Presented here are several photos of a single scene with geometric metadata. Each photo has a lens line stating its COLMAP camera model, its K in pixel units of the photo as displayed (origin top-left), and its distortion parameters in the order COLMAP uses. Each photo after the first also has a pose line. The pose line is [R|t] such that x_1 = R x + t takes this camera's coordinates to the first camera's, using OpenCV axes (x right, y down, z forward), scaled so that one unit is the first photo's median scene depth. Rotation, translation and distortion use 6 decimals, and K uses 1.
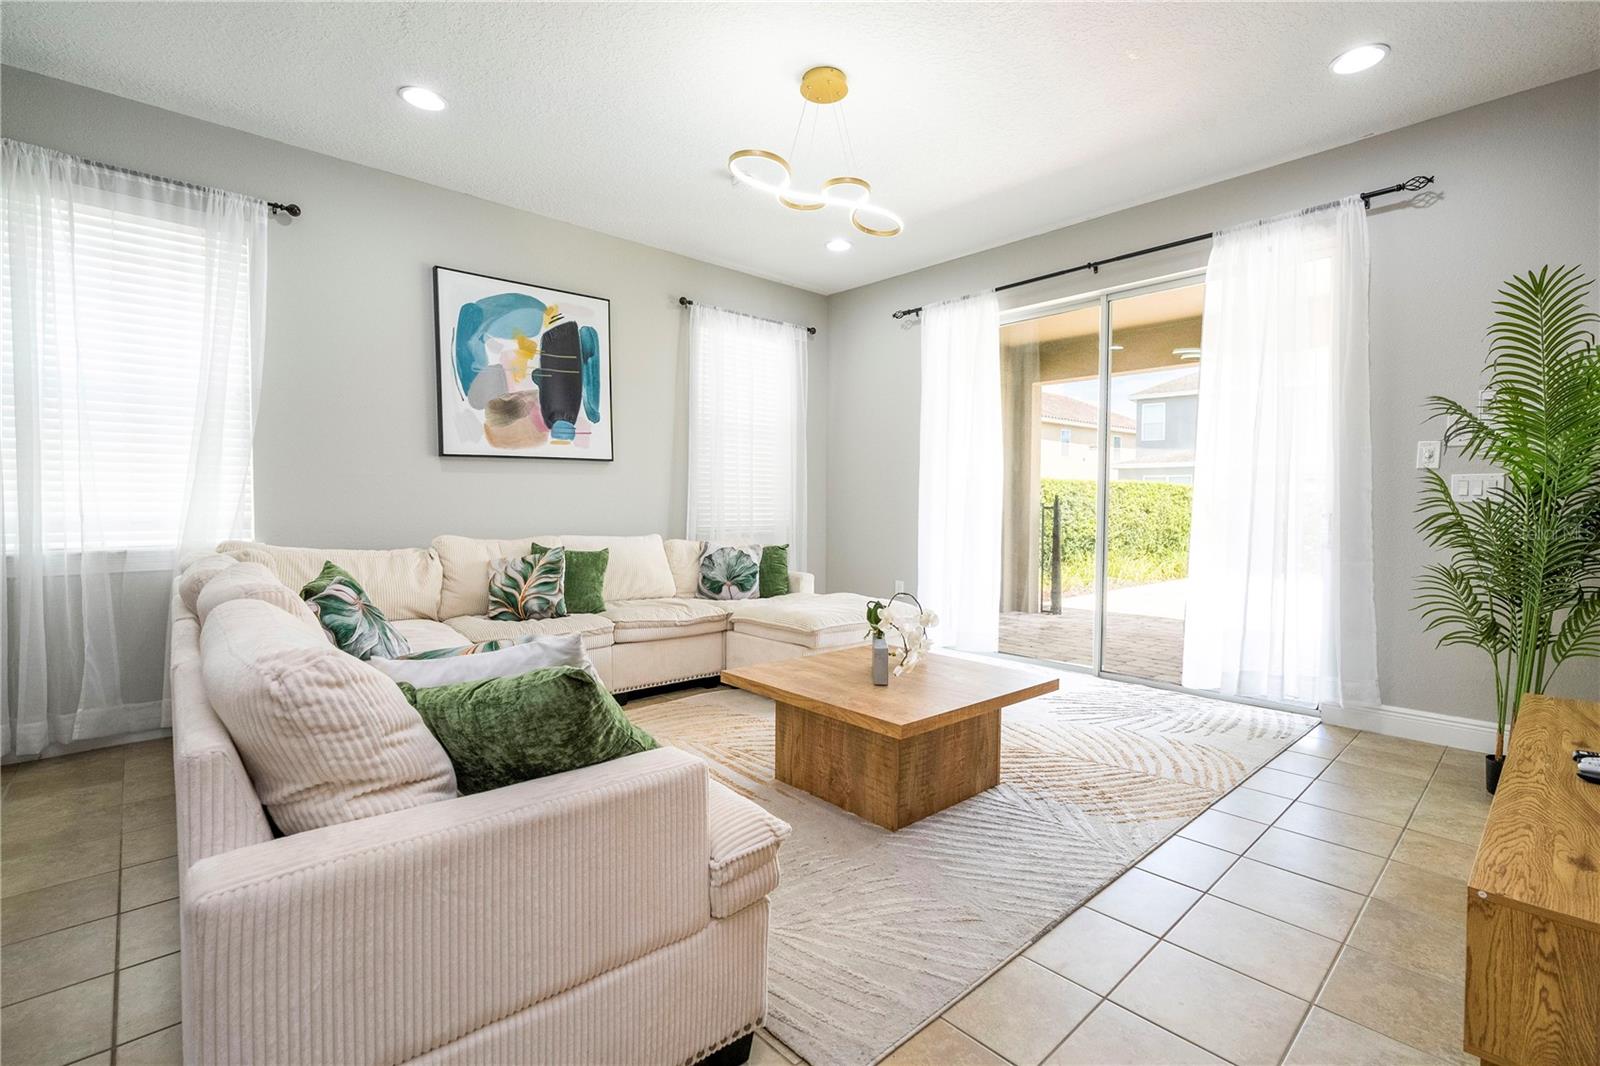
lens RADIAL K [[728.6, 0, 825.4], [0, 728.6, 525.4], [0, 0, 1]] dist [-0.002460, 0.000357]
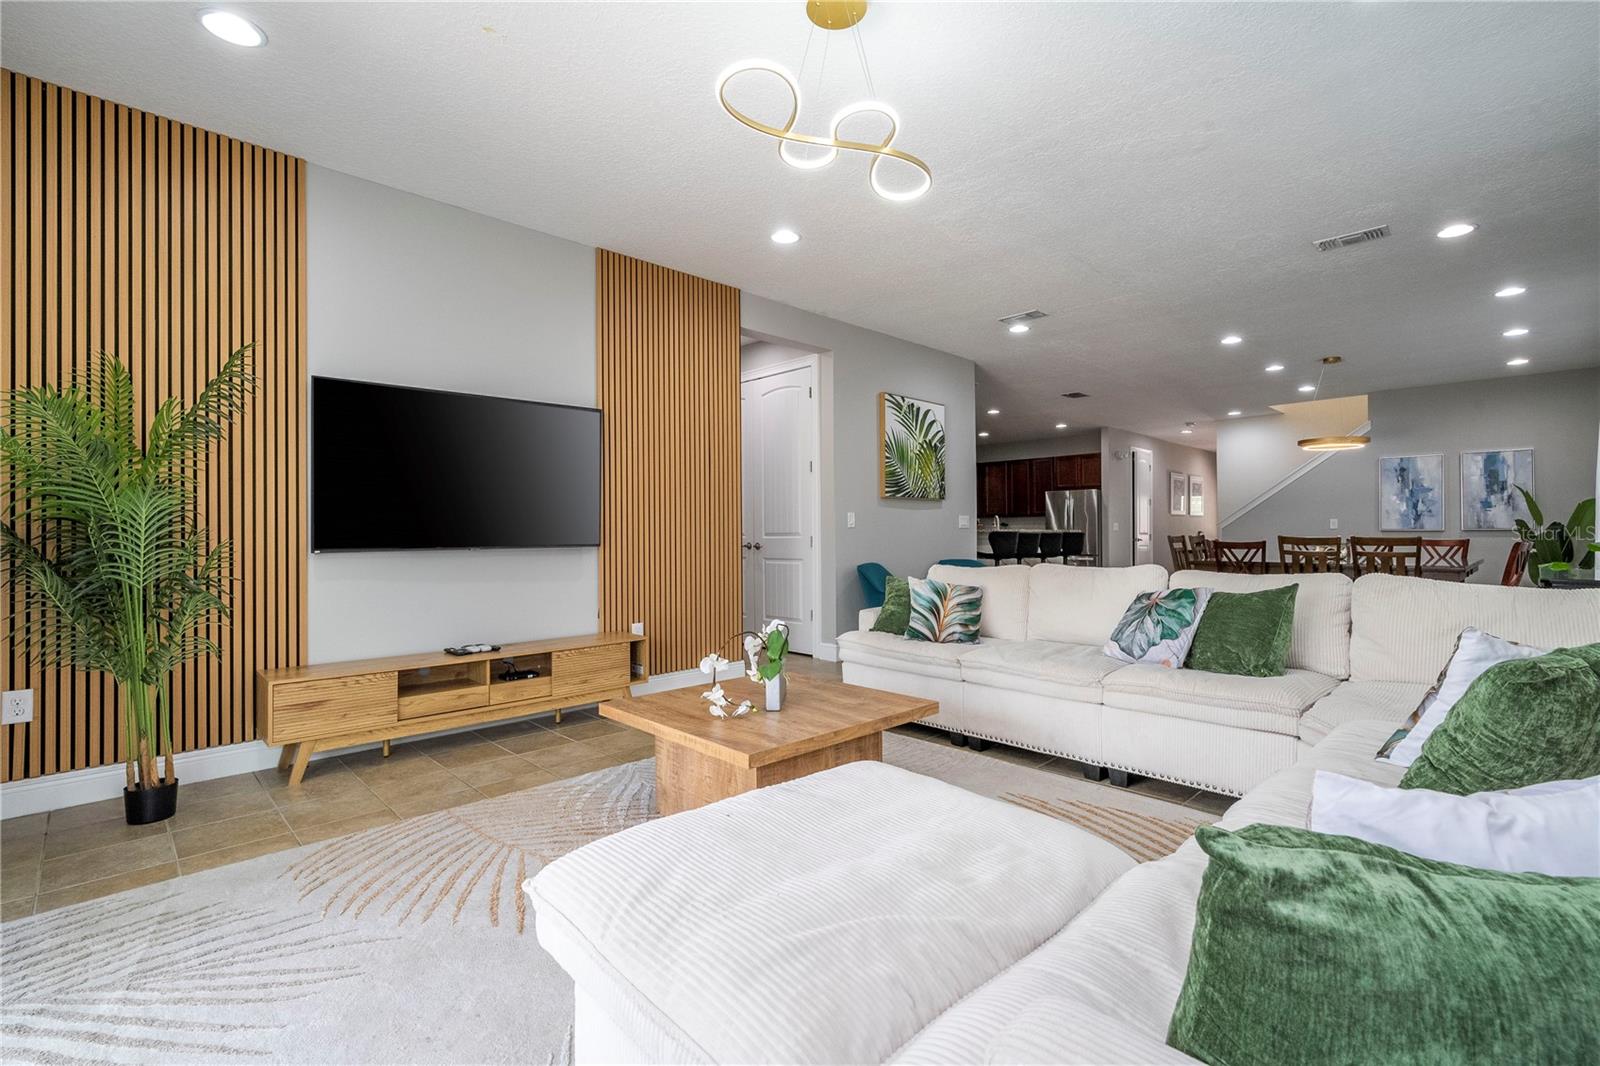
lens RADIAL K [[728.6, 0, 814.7], [0, 728.6, 529.8], [0, 0, 1]] dist [-0.002460, 0.000357]
pose [[-0.999998, 0.001585, 0.001571, 0.012934], [0.001621, 0.999720, 0.023597, -0.033707], [-0.001533, 0.023600, -0.999720, 1.267349]]
